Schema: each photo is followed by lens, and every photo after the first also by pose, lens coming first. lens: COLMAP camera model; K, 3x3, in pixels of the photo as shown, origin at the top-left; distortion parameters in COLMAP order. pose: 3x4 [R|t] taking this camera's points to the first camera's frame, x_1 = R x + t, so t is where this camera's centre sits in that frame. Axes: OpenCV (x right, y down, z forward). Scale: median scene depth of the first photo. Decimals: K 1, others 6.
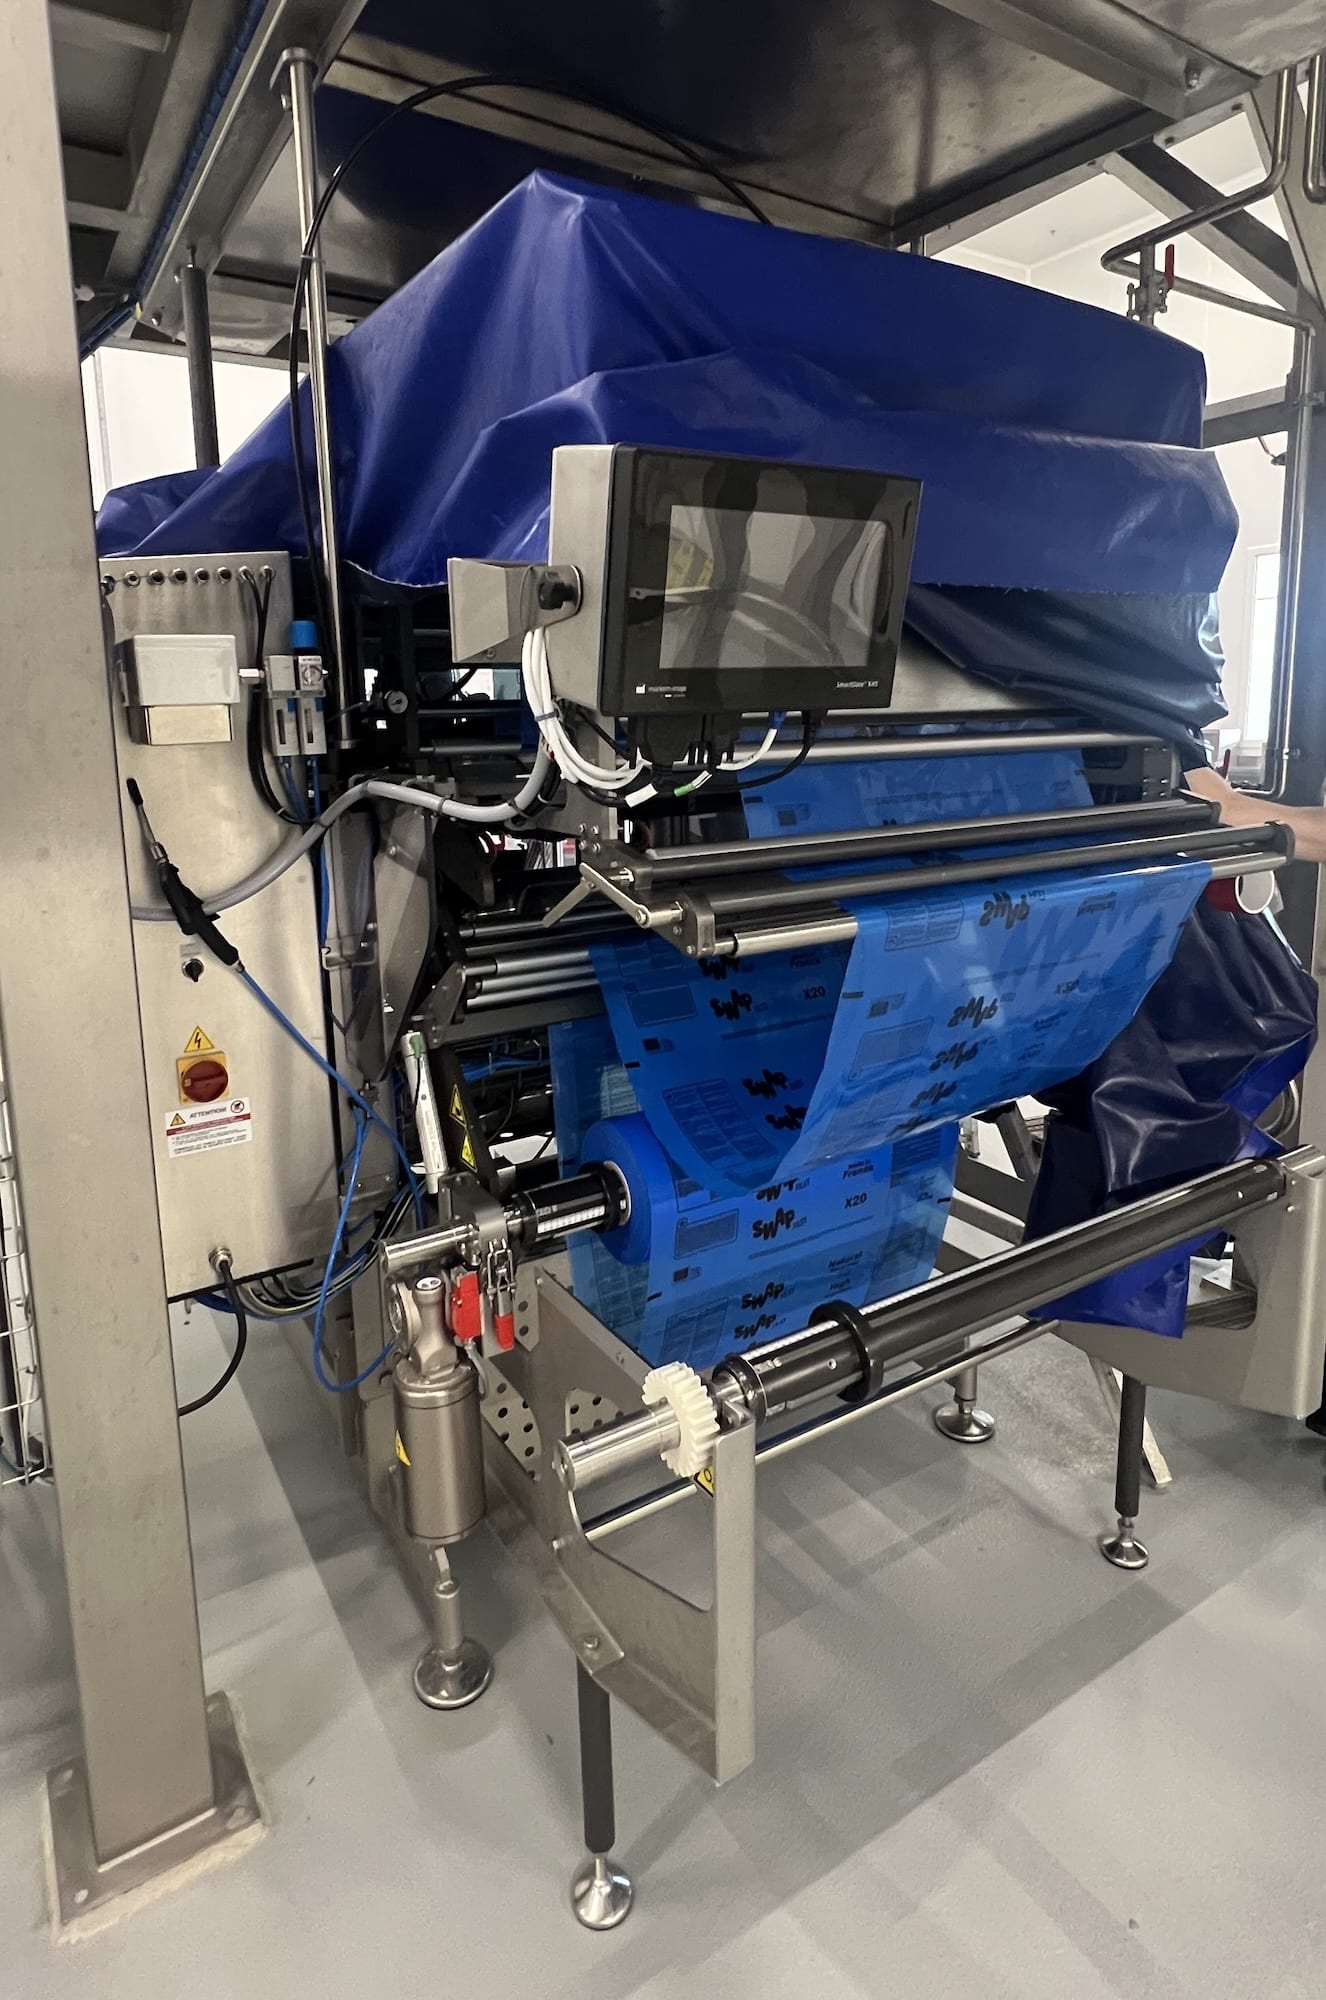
lens RADIAL K [[1078.4, 0, 663.0], [0, 1078.4, 1000.0], [0, 0, 1]] dist [0.001209, -0.000136]
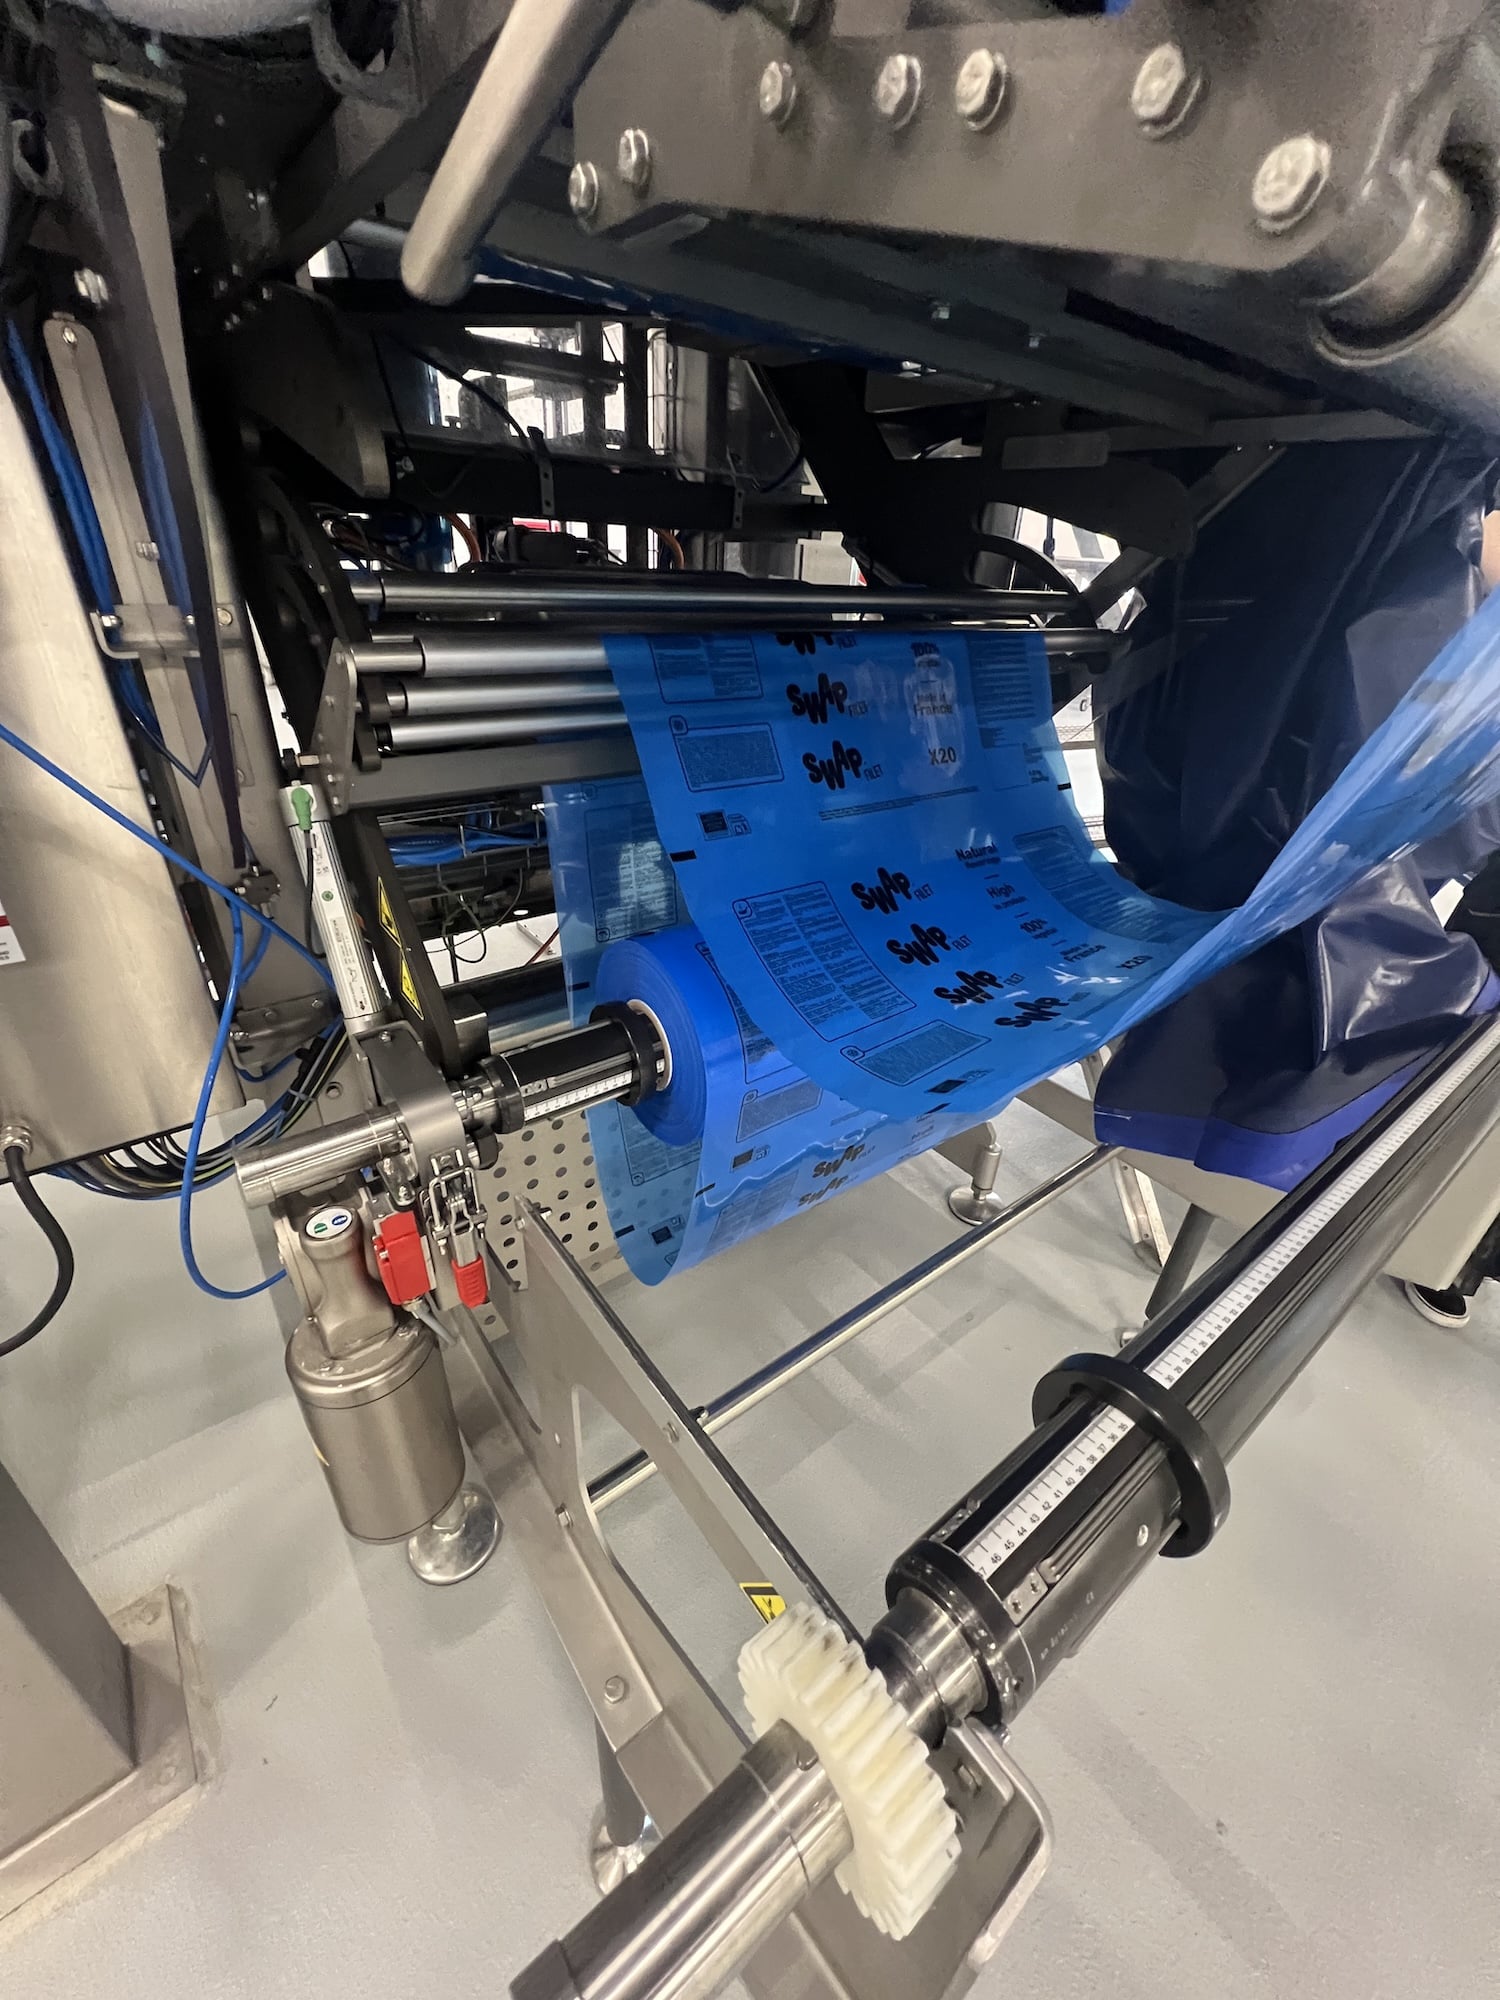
lens RADIAL K [[807.4, 0, 780.8], [0, 807.4, 984.0], [0, 0, 1]] dist [0.002312, 0.000304]
pose [[0.989568, 0.011579, 0.143603, -0.035571], [-0.044338, 0.972865, 0.227086, 0.024425], [-0.137077, -0.231084, 0.963229, 0.521961]]
